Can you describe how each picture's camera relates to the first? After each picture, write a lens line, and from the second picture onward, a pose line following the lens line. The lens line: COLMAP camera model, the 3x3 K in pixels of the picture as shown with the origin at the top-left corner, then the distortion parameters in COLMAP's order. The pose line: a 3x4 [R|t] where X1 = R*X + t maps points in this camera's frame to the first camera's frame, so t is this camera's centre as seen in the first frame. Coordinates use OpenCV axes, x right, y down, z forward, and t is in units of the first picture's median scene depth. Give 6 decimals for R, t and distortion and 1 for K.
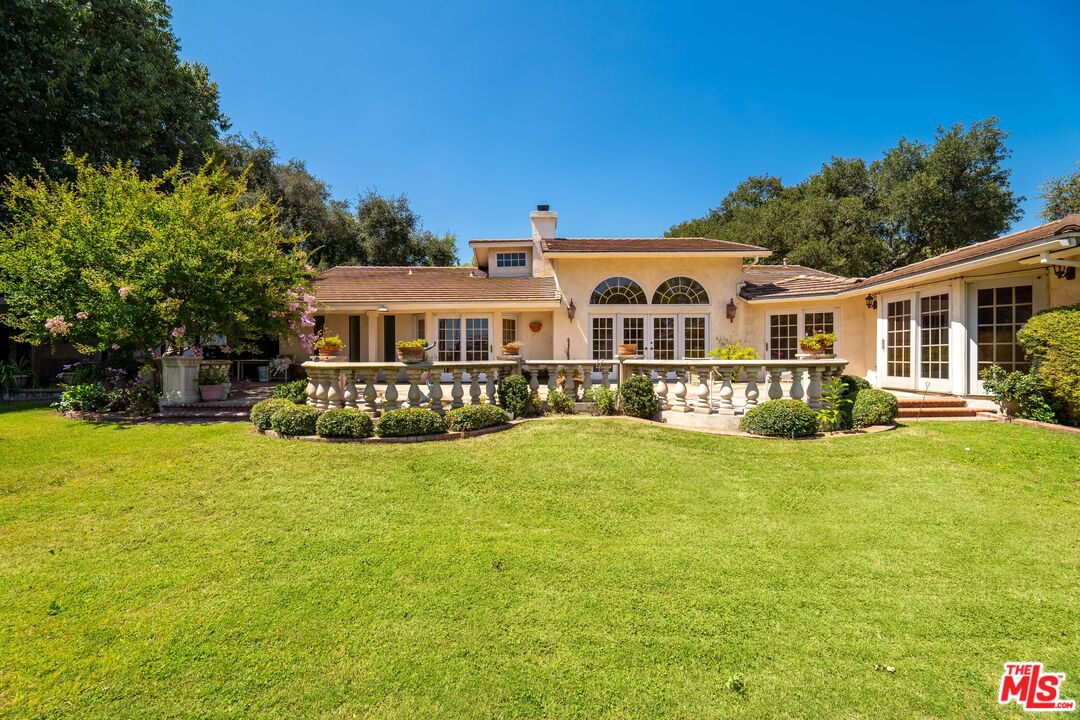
lens RADIAL K [[436.1, 0, 538.3], [0, 436.1, 362.5], [0, 0, 1]] dist [0.002767, 0.000225]
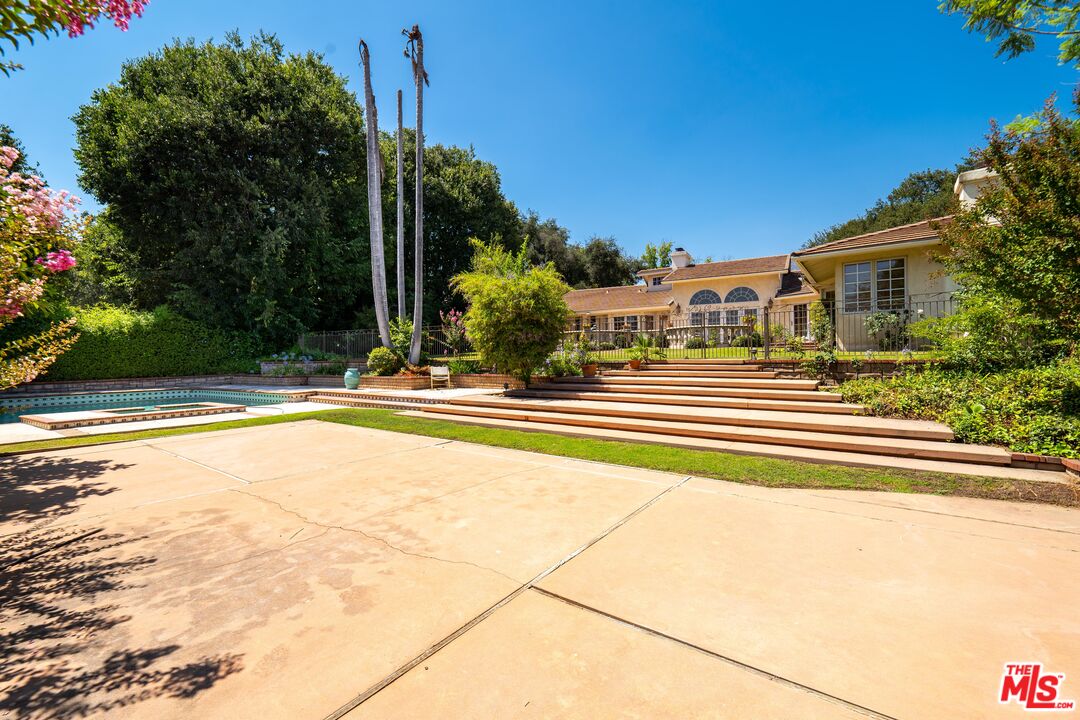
lens RADIAL K [[436.1, 0, 540.3], [0, 436.1, 360.2], [0, 0, 1]] dist [0.002767, 0.000225]
pose [[0.868961, -0.000427, -0.494880, 0.453779], [0.000437, 1.000000, -0.000095, 0.098559], [0.494880, -0.000134, 0.868961, -0.901054]]
